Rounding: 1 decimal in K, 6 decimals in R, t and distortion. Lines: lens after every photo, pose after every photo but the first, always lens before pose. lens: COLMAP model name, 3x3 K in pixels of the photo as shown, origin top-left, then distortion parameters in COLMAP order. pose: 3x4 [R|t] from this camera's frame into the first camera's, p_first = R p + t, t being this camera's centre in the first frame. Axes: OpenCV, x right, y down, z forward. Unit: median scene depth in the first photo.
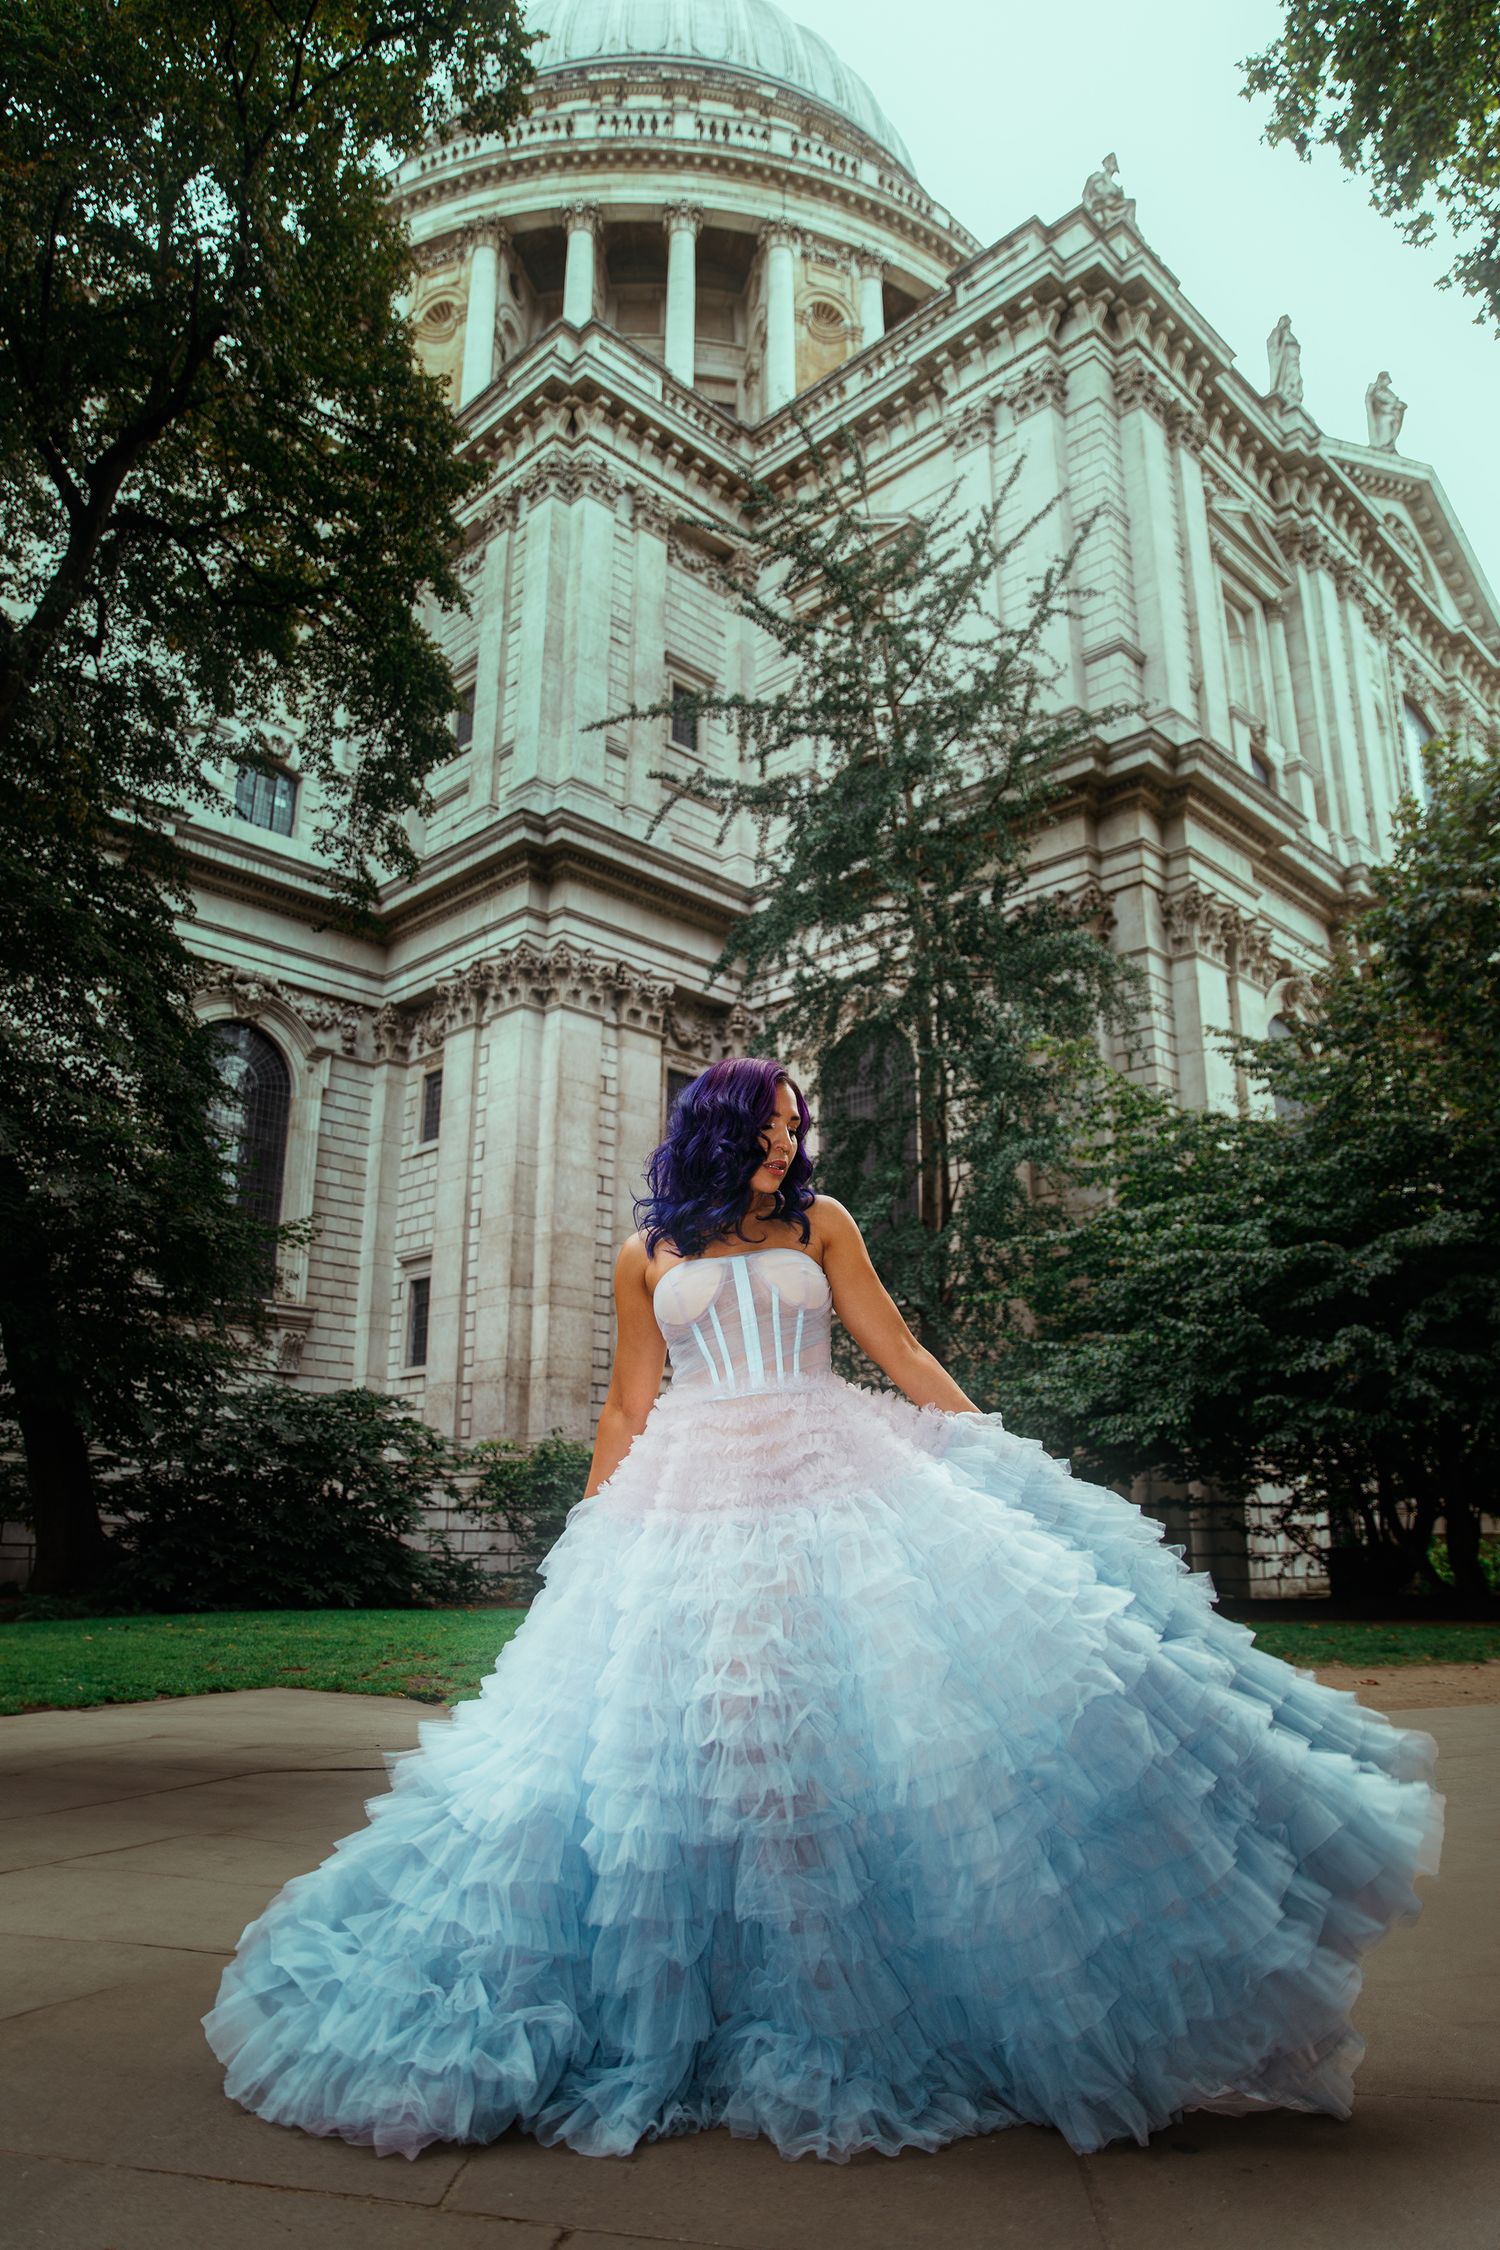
lens RADIAL K [[1499.5, 0, 751.8], [0, 1499.5, 1163.0], [0, 0, 1]] dist [-0.107023, 0.094549]
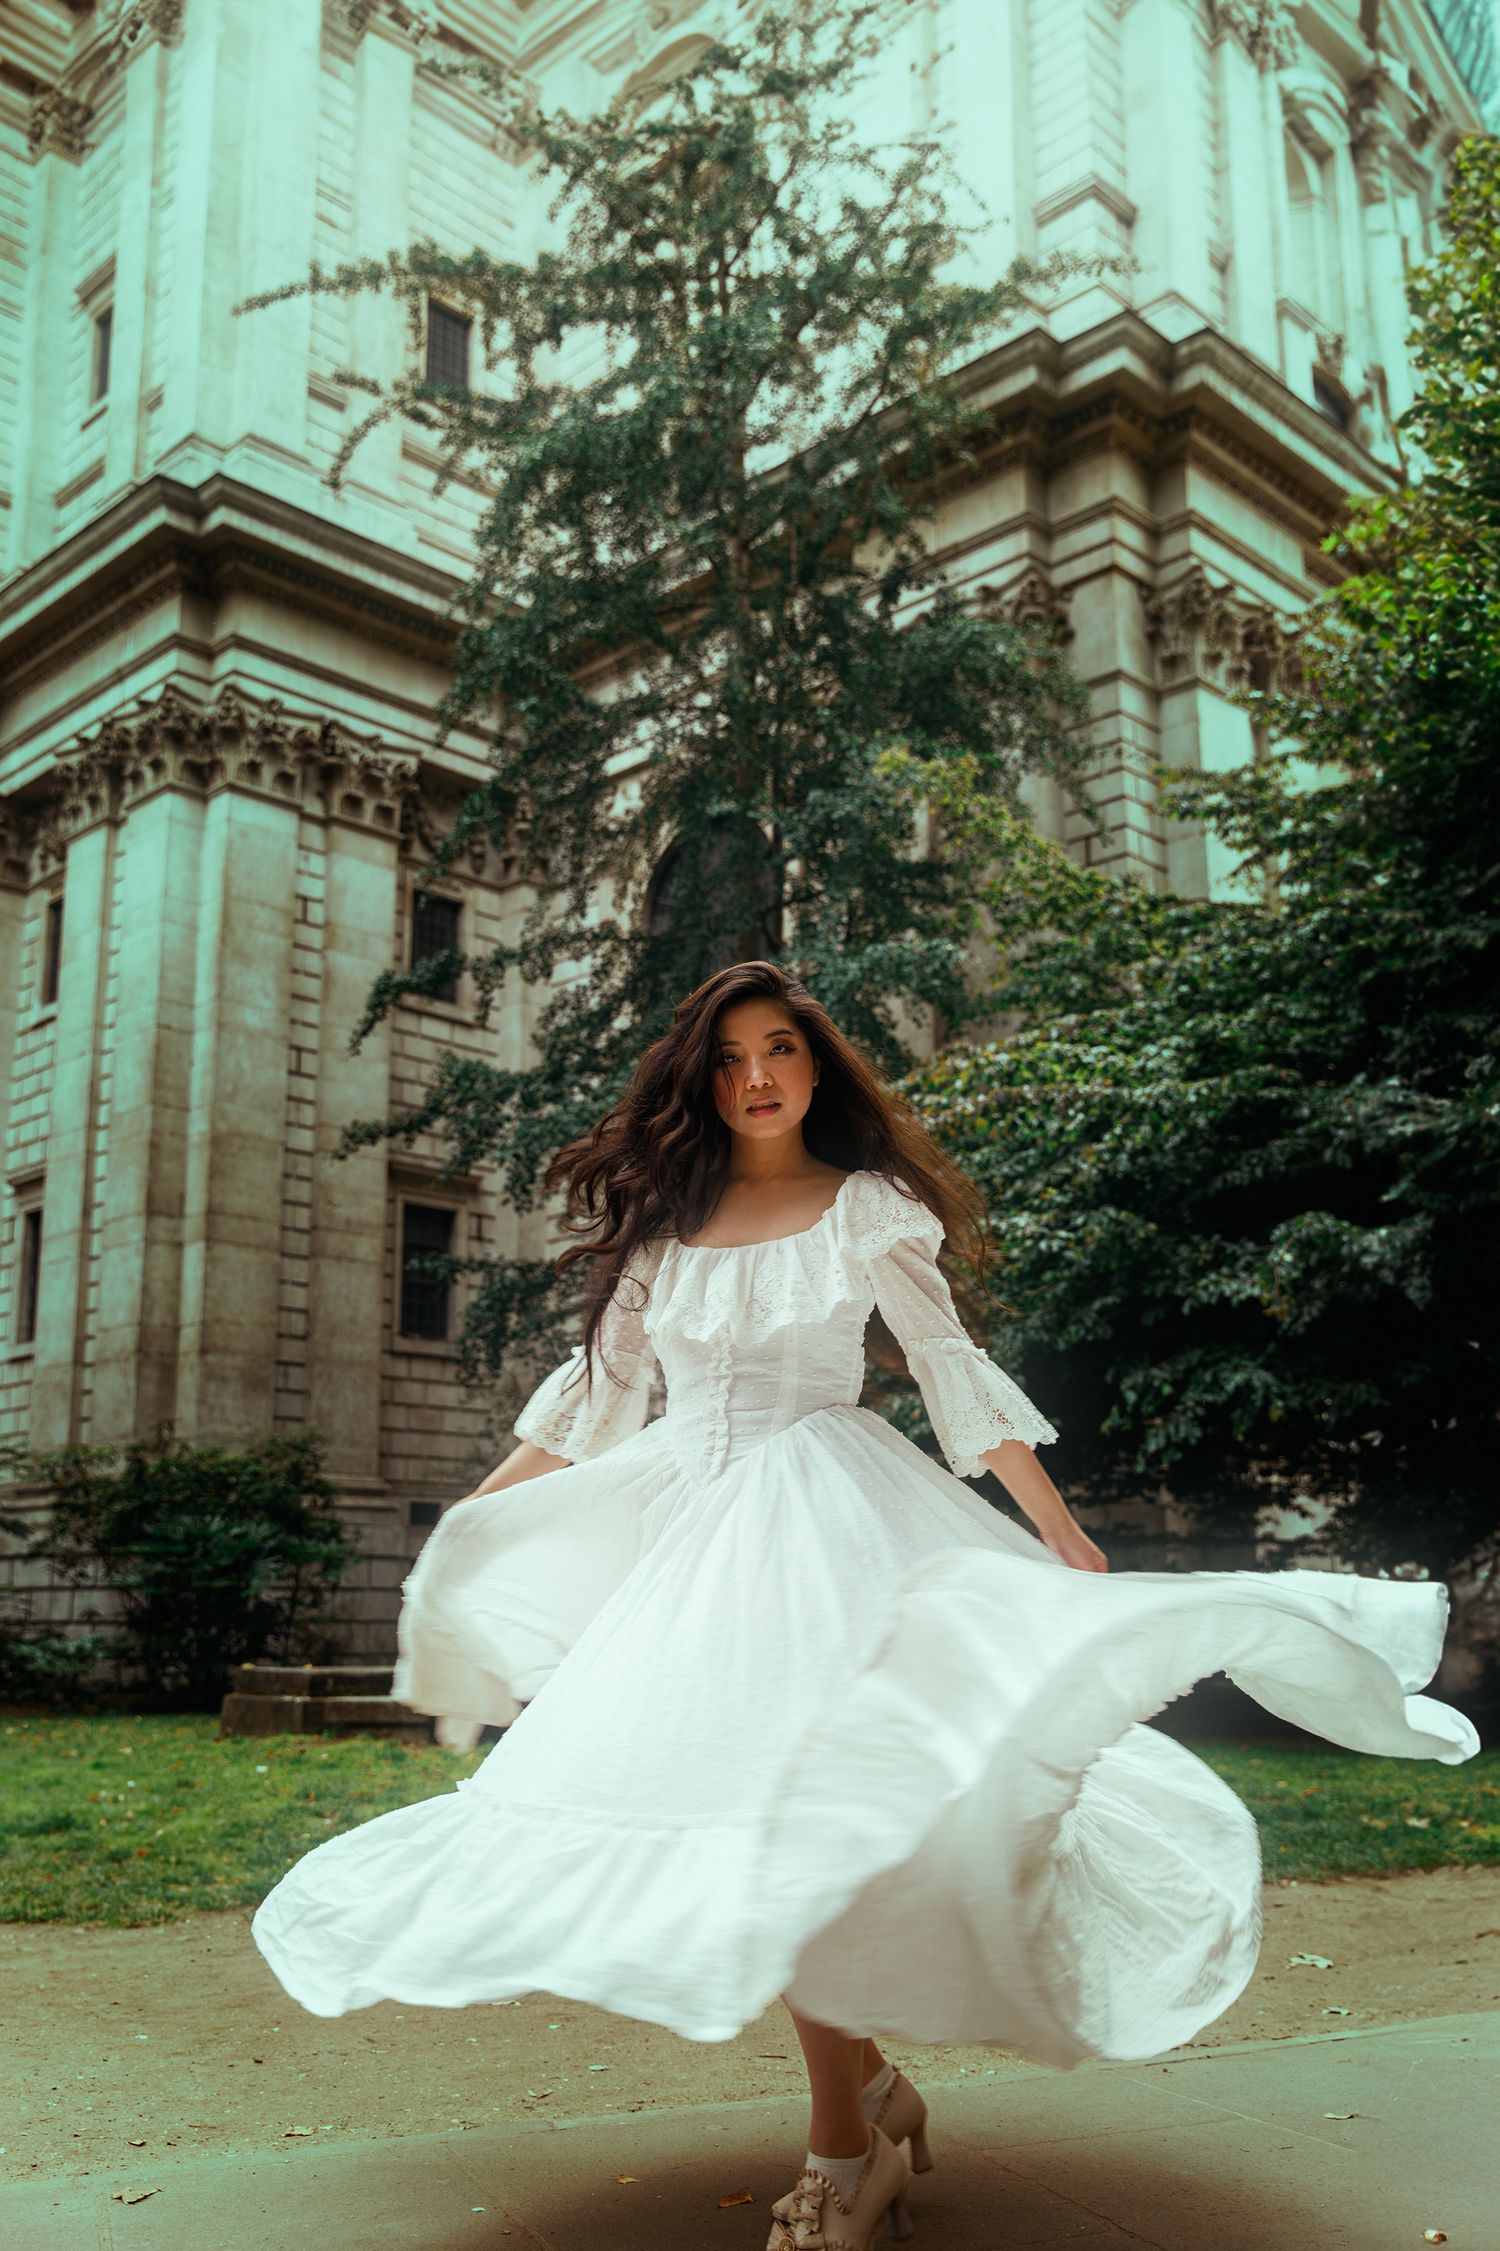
lens RADIAL K [[1980.4, 0, 744.4], [0, 1980.4, 1195.6], [0, 0, 1]] dist [-0.012607, 0.097581]
pose [[0.999914, -0.010032, -0.008445, 0.102515], [0.010421, 0.998824, 0.047351, 0.034394], [0.007960, -0.047435, 0.998843, 0.131235]]
